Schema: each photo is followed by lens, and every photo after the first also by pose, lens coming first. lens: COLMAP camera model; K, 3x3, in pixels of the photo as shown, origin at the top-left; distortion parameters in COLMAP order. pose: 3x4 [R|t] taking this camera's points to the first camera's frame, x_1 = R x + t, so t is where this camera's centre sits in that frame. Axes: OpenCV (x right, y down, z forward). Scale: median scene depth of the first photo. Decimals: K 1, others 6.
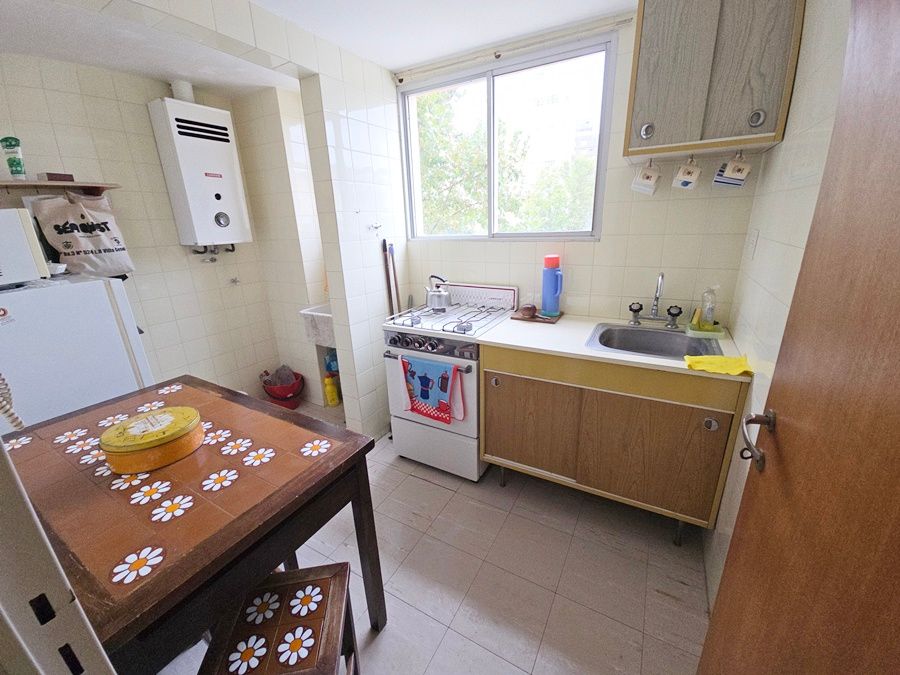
lens RADIAL K [[365.2, 0, 450.0], [0, 365.2, 337.5], [0, 0, 1]] dist [0.022278, -0.017829]
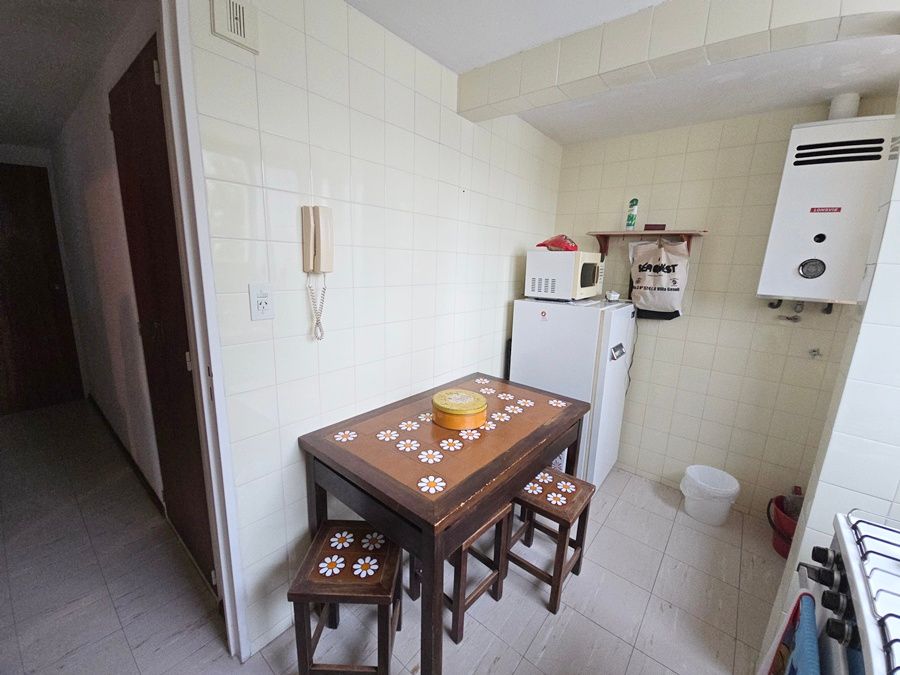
lens RADIAL K [[364.7, 0, 454.6], [0, 364.7, 335.9], [0, 0, 1]] dist [0.011774, -0.008585]
pose [[-0.169126, 0.226362, -0.959248, 0.288406], [-0.330348, 0.903951, 0.271557, -0.210761], [0.928583, 0.362813, -0.078103, 0.576775]]
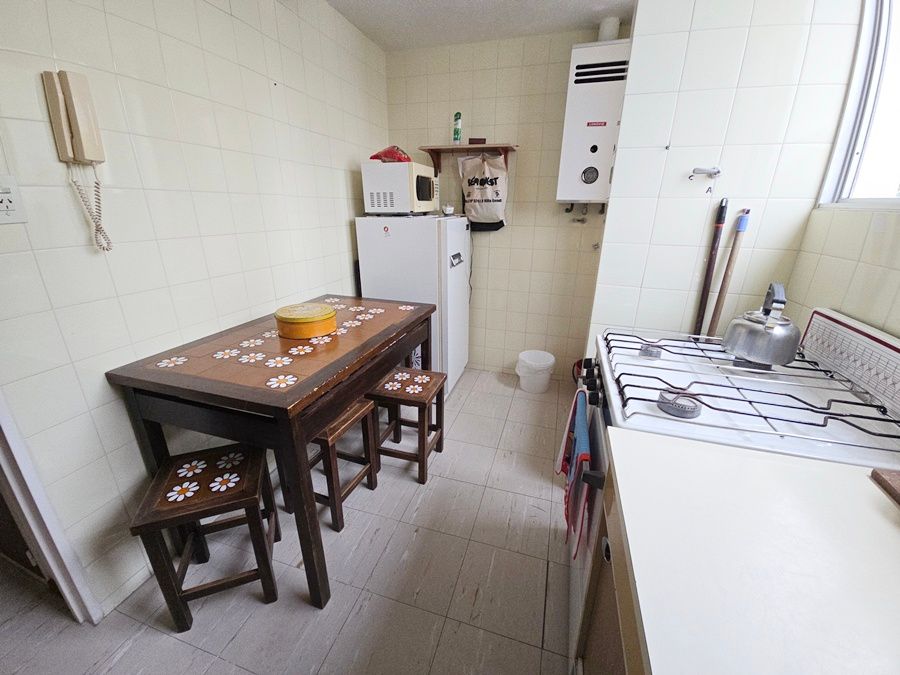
lens RADIAL K [[364.7, 0, 454.6], [0, 364.7, 335.9], [0, 0, 1]] dist [0.011774, -0.008585]
pose [[0.217355, 0.358373, -0.907924, 0.350333], [-0.314836, 0.906187, 0.282317, -0.141555], [0.923924, 0.224484, 0.309794, 0.640757]]
